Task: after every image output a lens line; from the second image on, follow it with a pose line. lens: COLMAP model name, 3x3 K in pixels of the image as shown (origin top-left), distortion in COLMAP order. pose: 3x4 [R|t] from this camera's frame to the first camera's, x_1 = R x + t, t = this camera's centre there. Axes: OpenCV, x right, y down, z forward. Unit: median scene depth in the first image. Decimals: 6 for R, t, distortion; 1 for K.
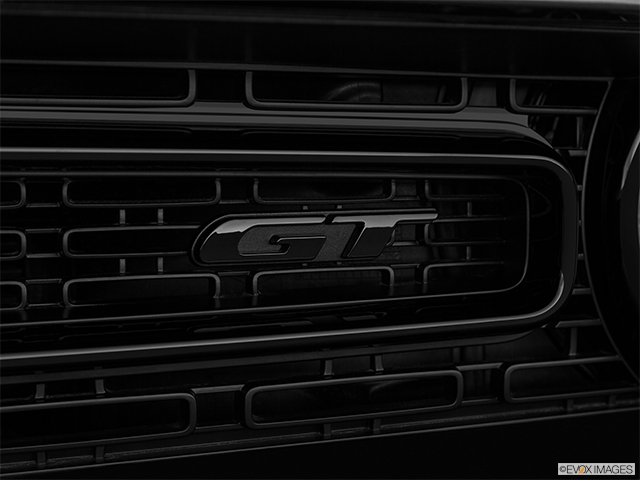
lens RADIAL K [[2129.1, 0, 320.0], [0, 2129.1, 240.0], [0, 0, 1]] dist [-0.177548, 1.455446]
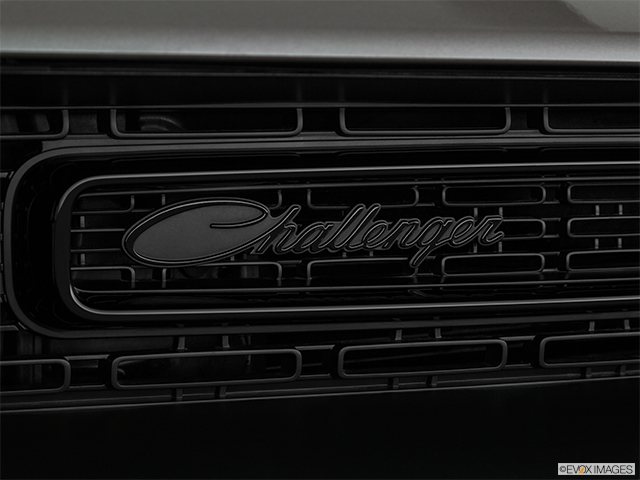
lens RADIAL K [[1337.5, 0, 320.0], [0, 1337.5, 240.0], [0, 0, 1]] dist [-0.057899, -0.412601]
pose [[0.903544, 0.008884, -0.428403, 0.310133], [-0.002498, 0.999877, 0.015468, -0.010138], [0.428487, -0.012906, 0.903456, 0.242829]]
